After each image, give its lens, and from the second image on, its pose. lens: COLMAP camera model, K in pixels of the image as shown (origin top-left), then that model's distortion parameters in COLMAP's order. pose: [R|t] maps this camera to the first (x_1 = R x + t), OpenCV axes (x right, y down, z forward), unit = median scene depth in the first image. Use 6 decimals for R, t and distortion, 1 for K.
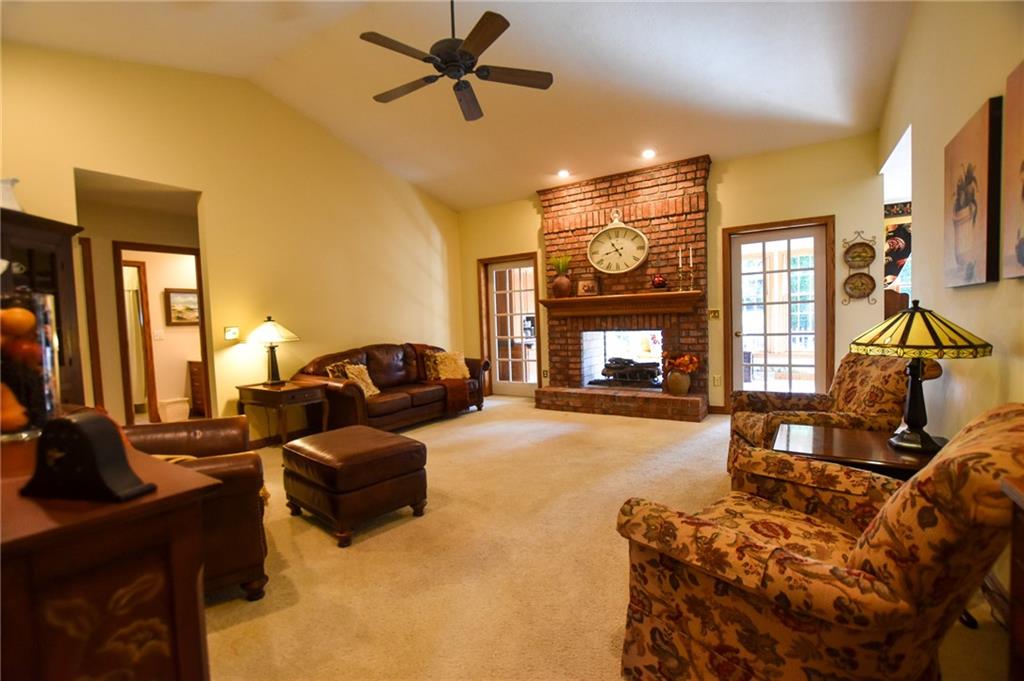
lens RADIAL K [[460.8, 0, 510.5], [0, 460.8, 343.2], [0, 0, 1]] dist [-0.028051, -0.000078]
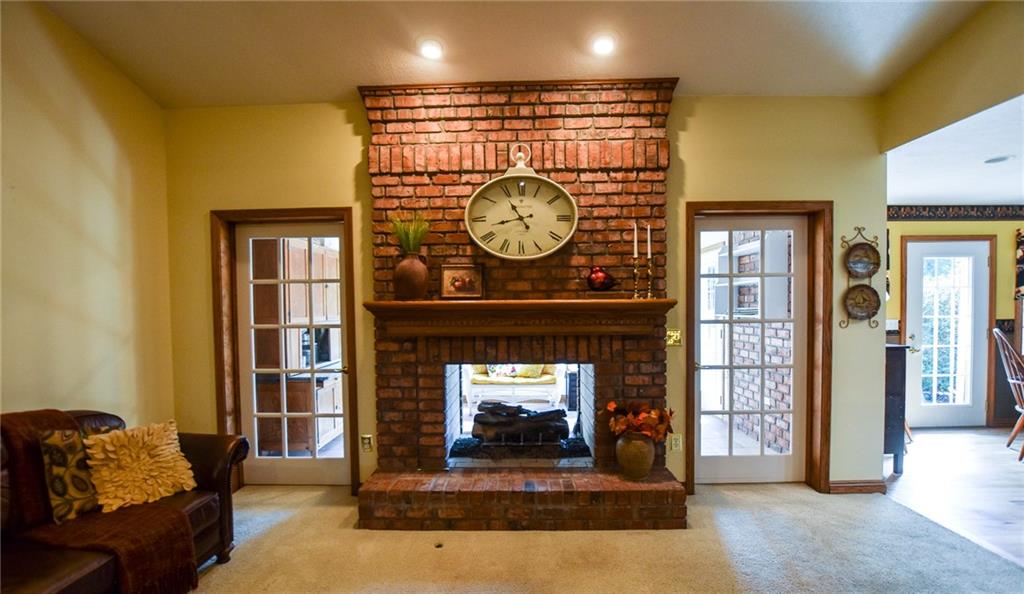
lens RADIAL K [[444.7, 0, 504.5], [0, 444.7, 323.4], [0, 0, 1]] dist [-0.028138, 0.000428]
pose [[0.849641, 0.008054, 0.527300, -0.062080], [0.007676, 0.999589, -0.027635, -0.059059], [-0.527305, 0.027528, 0.849230, 0.536840]]
